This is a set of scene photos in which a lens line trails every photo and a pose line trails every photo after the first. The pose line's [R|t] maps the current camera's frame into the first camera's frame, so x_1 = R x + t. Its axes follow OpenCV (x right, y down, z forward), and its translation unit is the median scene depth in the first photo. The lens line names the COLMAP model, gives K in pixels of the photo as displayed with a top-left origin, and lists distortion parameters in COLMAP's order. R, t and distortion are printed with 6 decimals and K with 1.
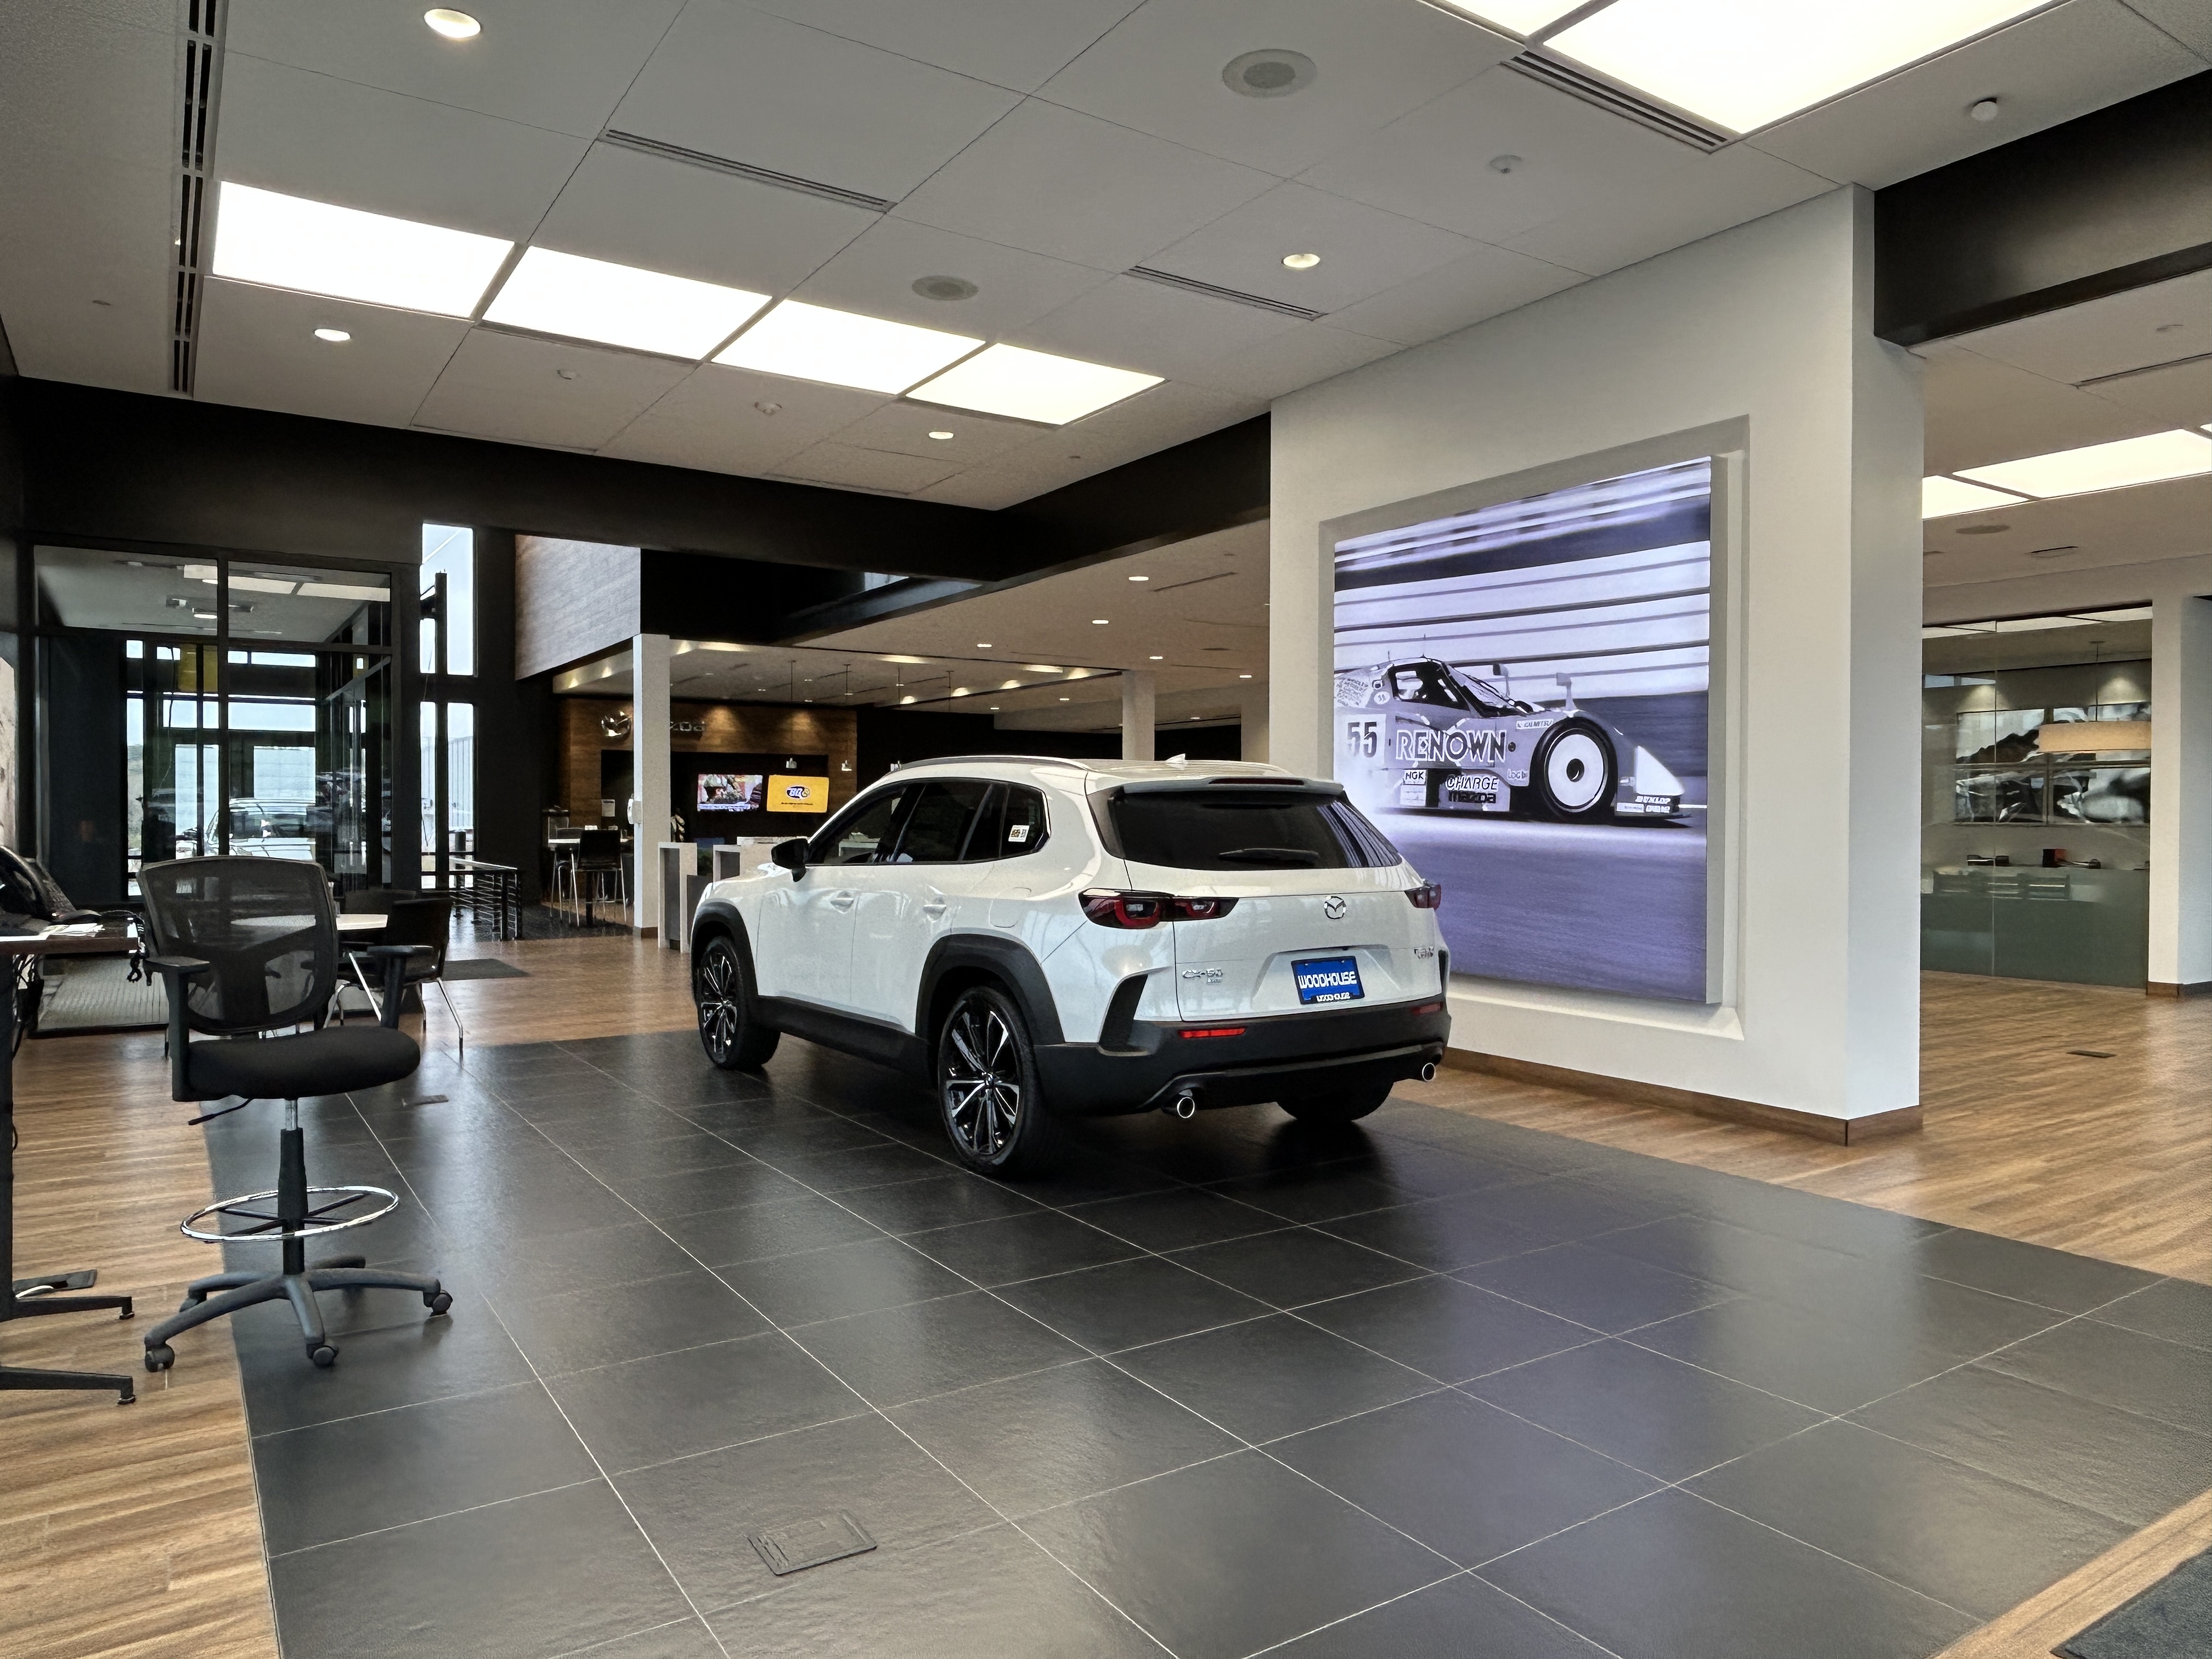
lens RADIAL K [[1432.3, 0, 1106.4], [0, 1432.3, 831.1], [0, 0, 1]] dist [-0.002864, -0.001295]
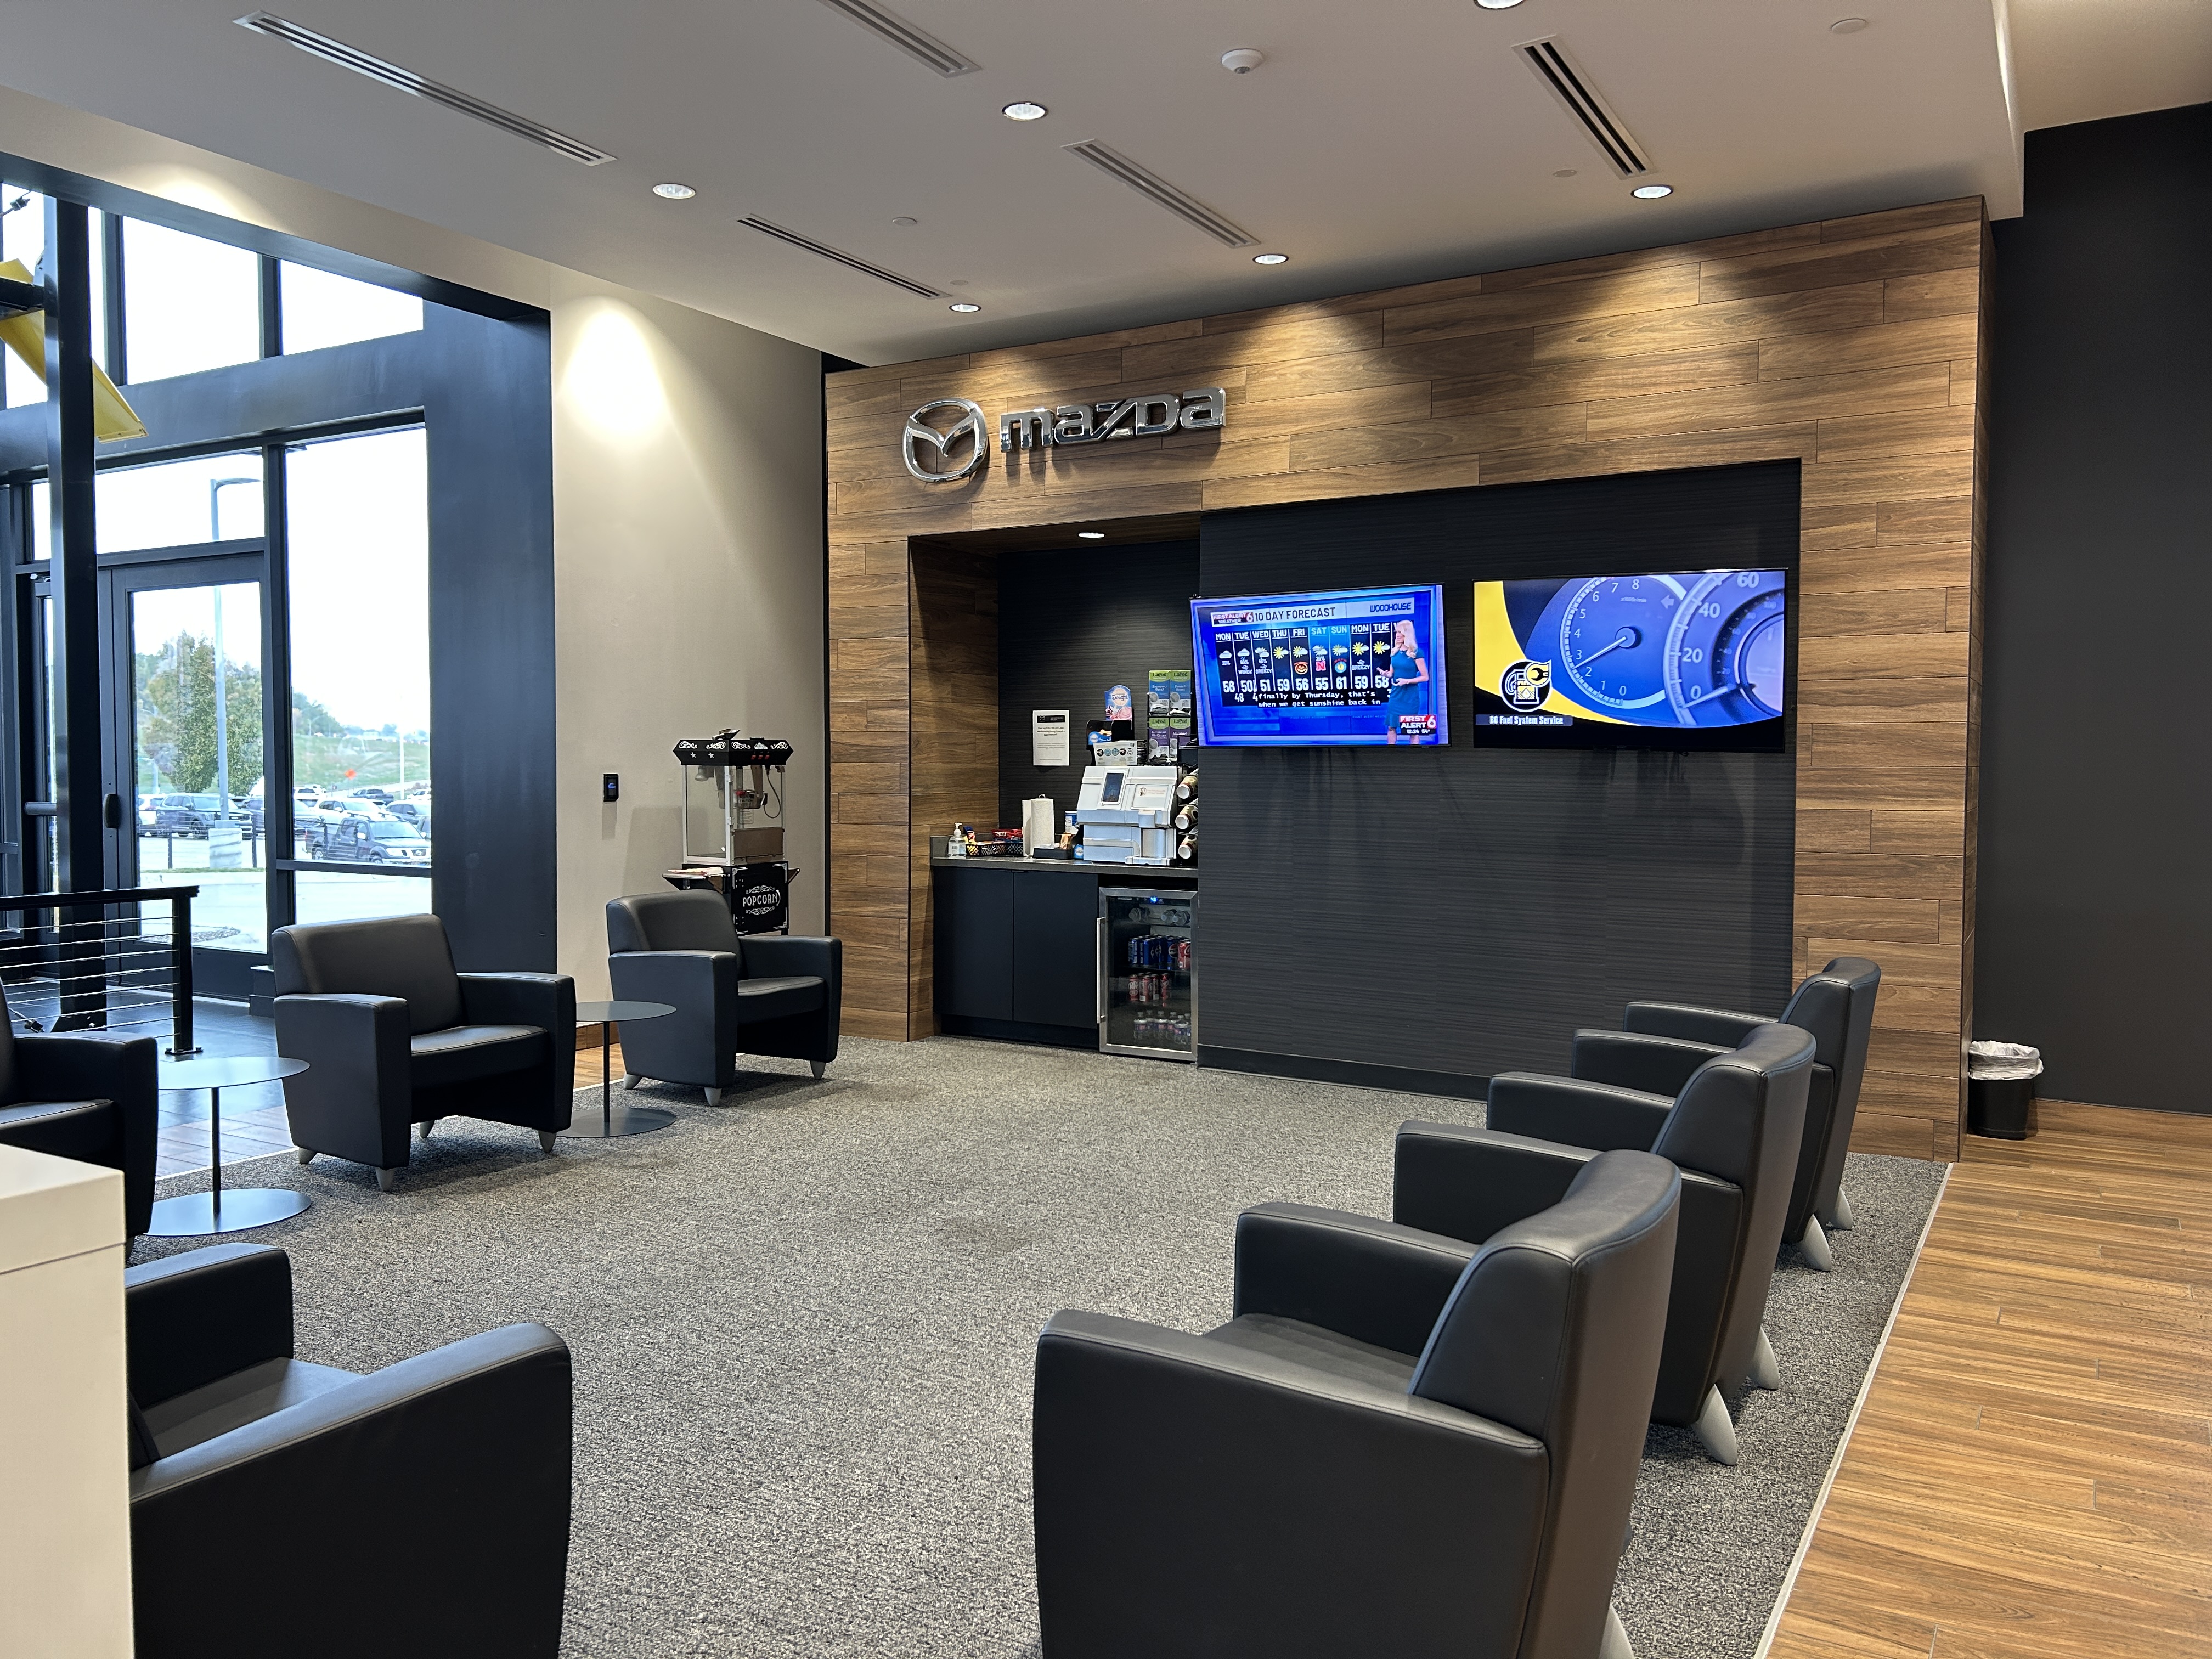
lens RADIAL K [[1667.3, 0, 1112.2], [0, 1667.3, 835.2], [0, 0, 1]] dist [0.009375, 0.000757]
pose [[0.433116, 0.037227, -0.900569, -0.078343], [-0.007107, 0.999257, 0.037888, -0.027336], [0.901310, -0.010010, 0.433058, 2.667141]]
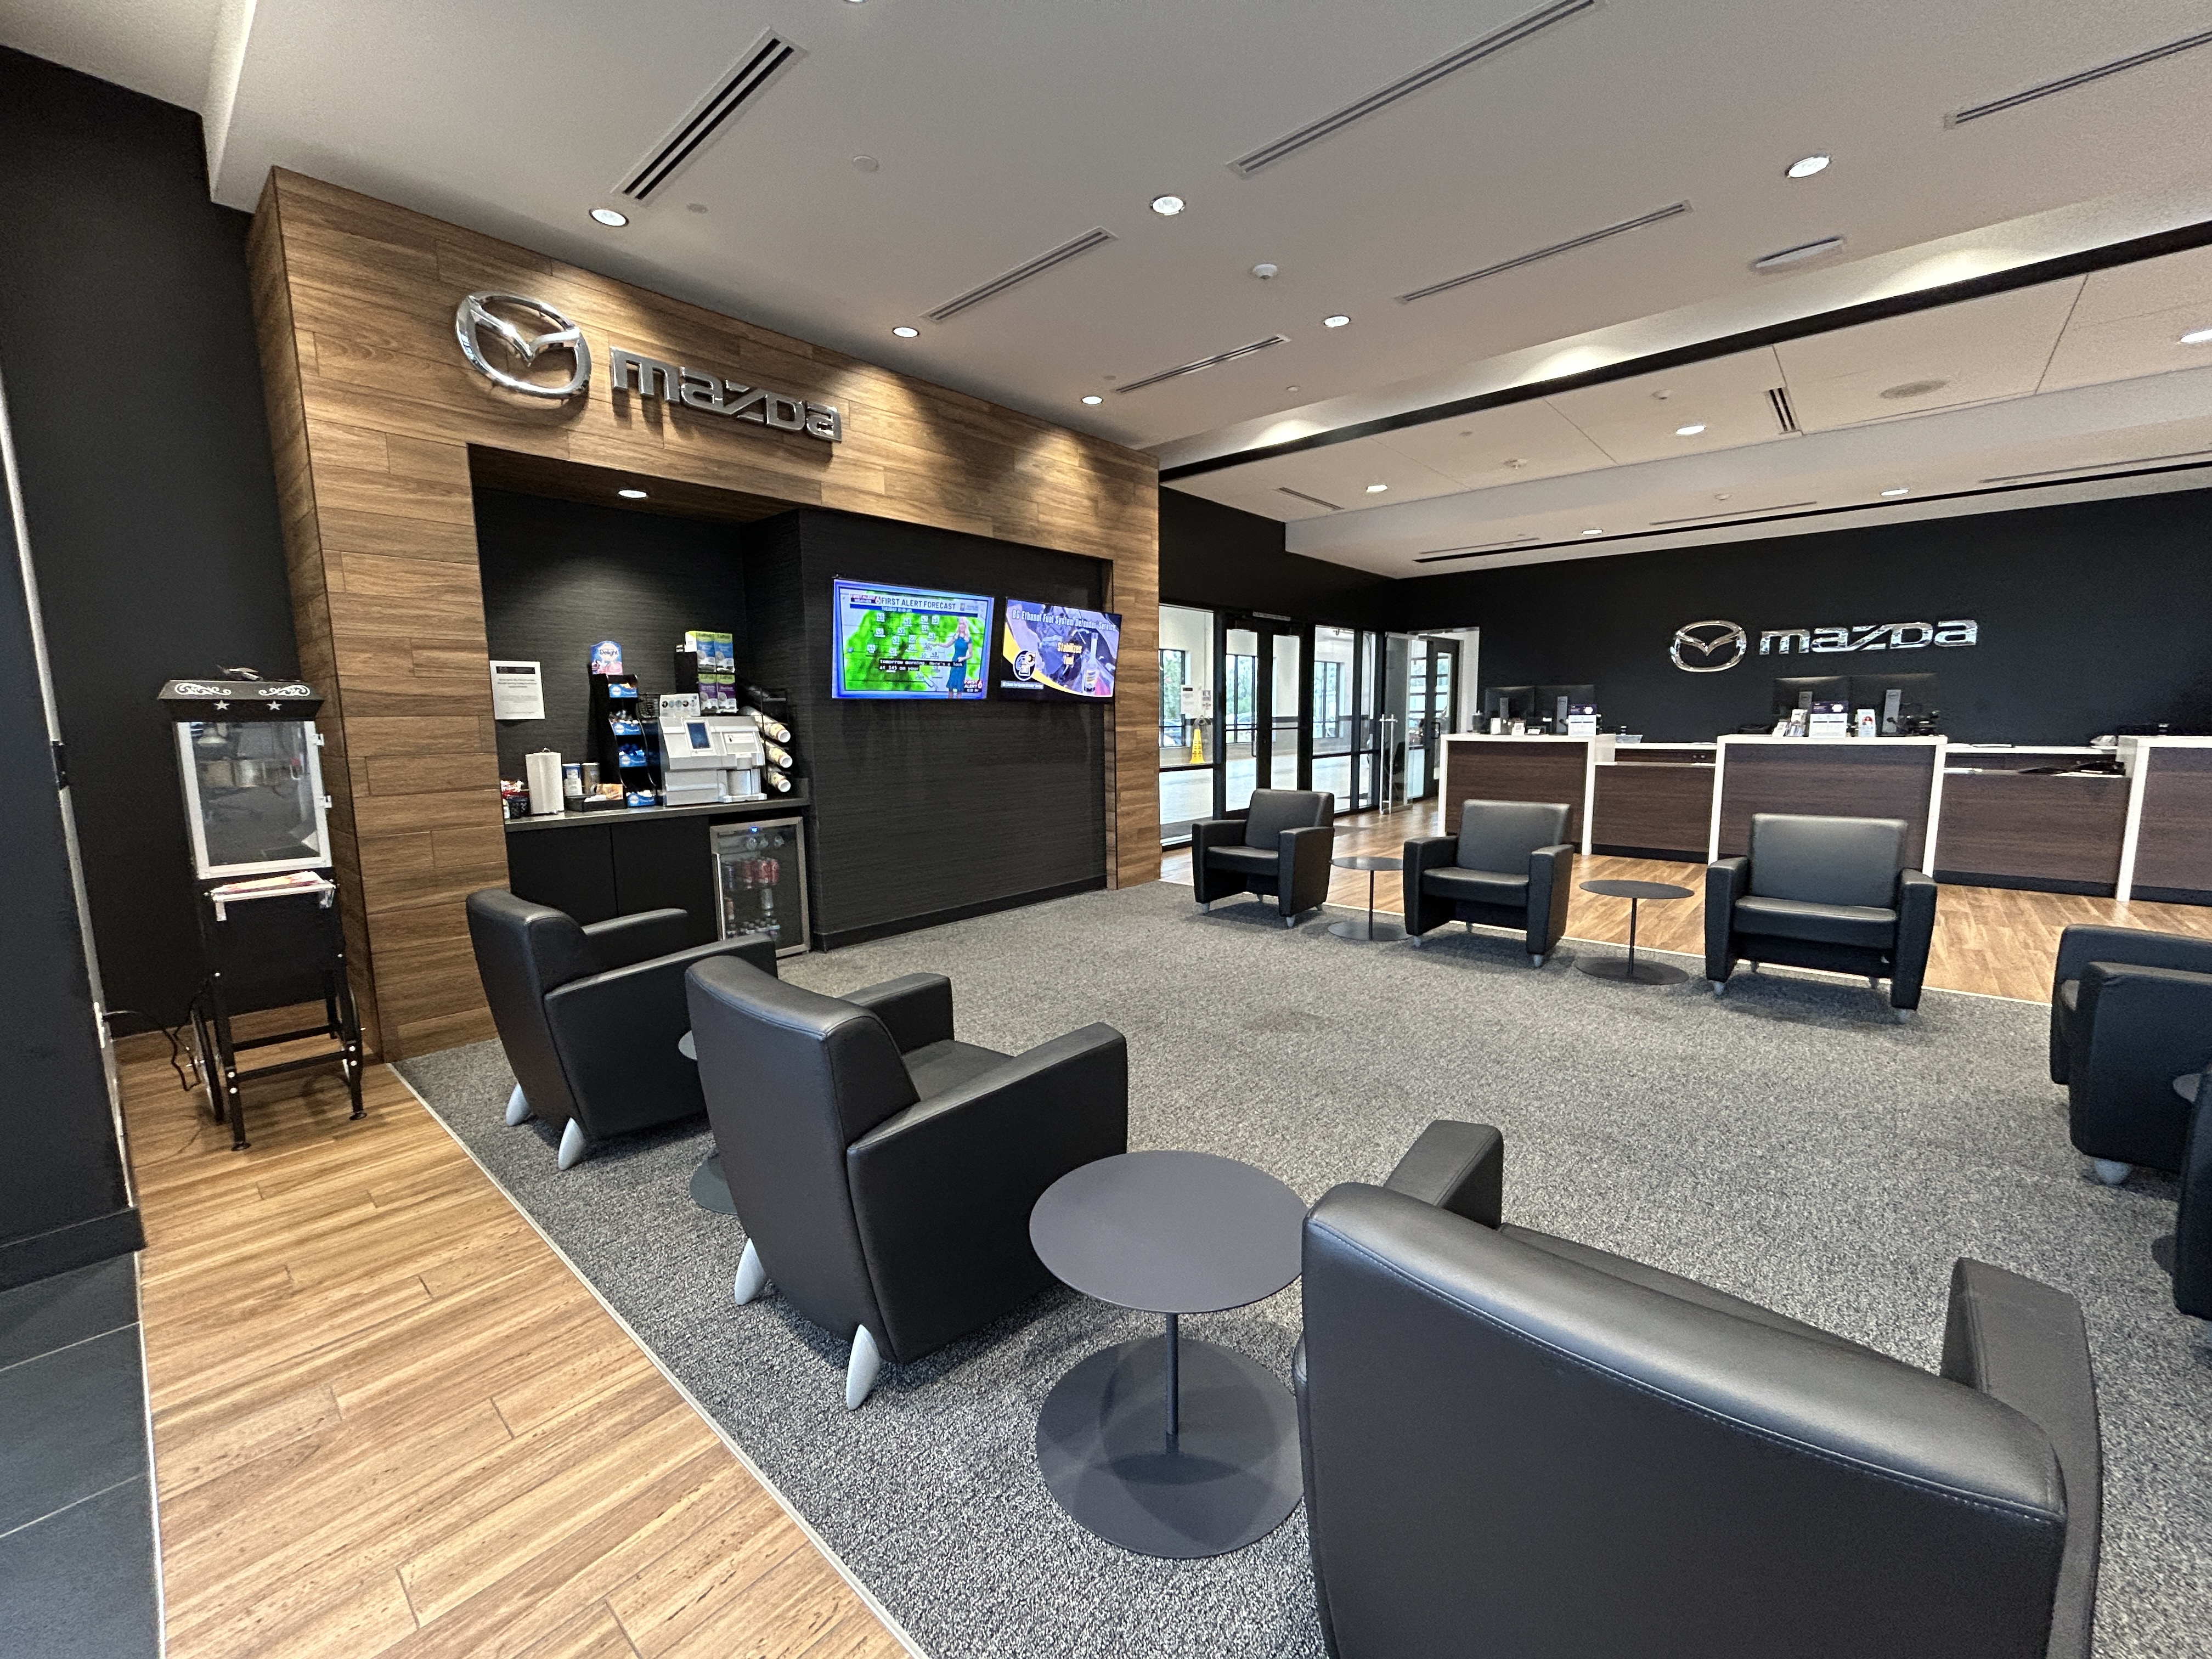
lens RADIAL K [[885.3, 0, 1121.9], [0, 885.3, 823.3], [0, 0, 1]] dist [-0.002771, 0.000121]
pose [[0.962577, -0.049977, 0.266360, -0.866280], [0.019320, 0.993003, 0.116498, -0.023481], [-0.270319, -0.106992, 0.956807, 2.455765]]
